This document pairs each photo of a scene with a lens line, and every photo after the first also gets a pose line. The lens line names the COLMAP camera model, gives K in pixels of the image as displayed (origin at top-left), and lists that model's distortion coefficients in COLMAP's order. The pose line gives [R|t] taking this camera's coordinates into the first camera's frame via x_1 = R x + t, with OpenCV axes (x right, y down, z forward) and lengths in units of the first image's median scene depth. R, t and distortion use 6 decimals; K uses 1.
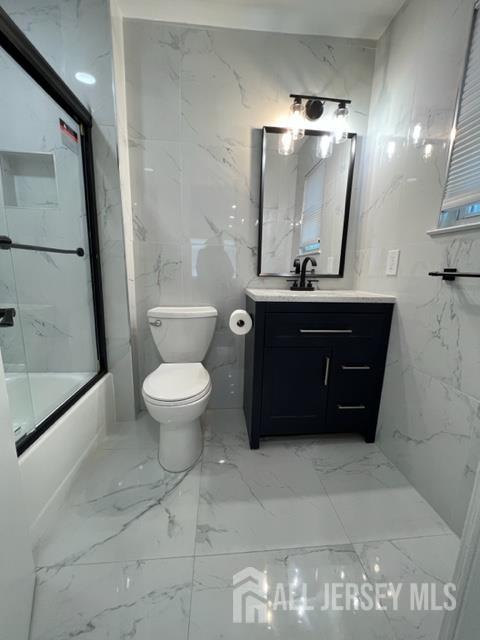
lens RADIAL K [[256.9, 0, 237.8], [0, 256.9, 320.2], [0, 0, 1]] dist [-0.002003, -0.000003]
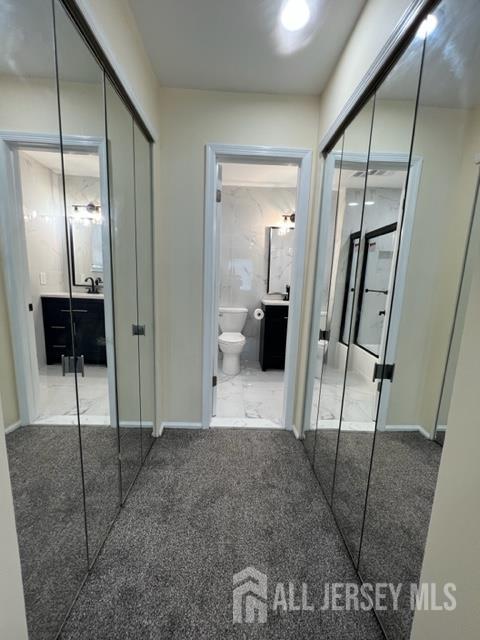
lens RADIAL K [[256.9, 0, 238.5], [0, 256.9, 319.4], [0, 0, 1]] dist [-0.002003, -0.000003]
pose [[0.998448, 0.020632, -0.051736, -0.047913], [-0.022868, 0.998813, -0.043015, 0.144993], [0.050787, 0.044131, 0.997734, -1.202504]]
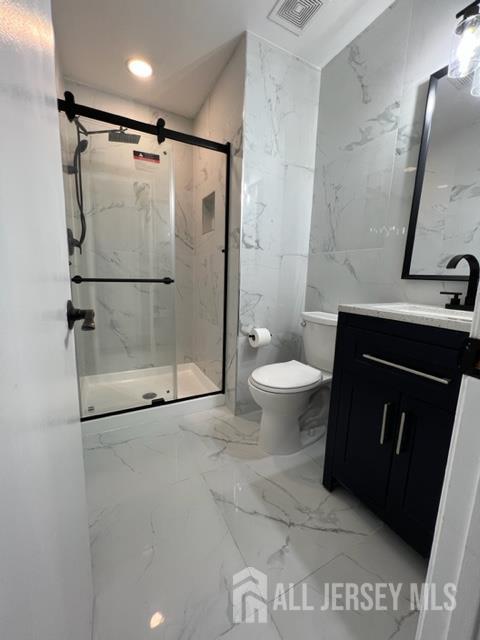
lens RADIAL K [[261.5, 0, 239.9], [0, 261.5, 318.4], [0, 0, 1]] dist [0.000263, 0.000031]
pose [[0.409943, 0.147179, -0.900158, 0.687030], [-0.218337, 0.974038, 0.059825, -0.024287], [0.885593, 0.172013, 0.431435, 0.332461]]
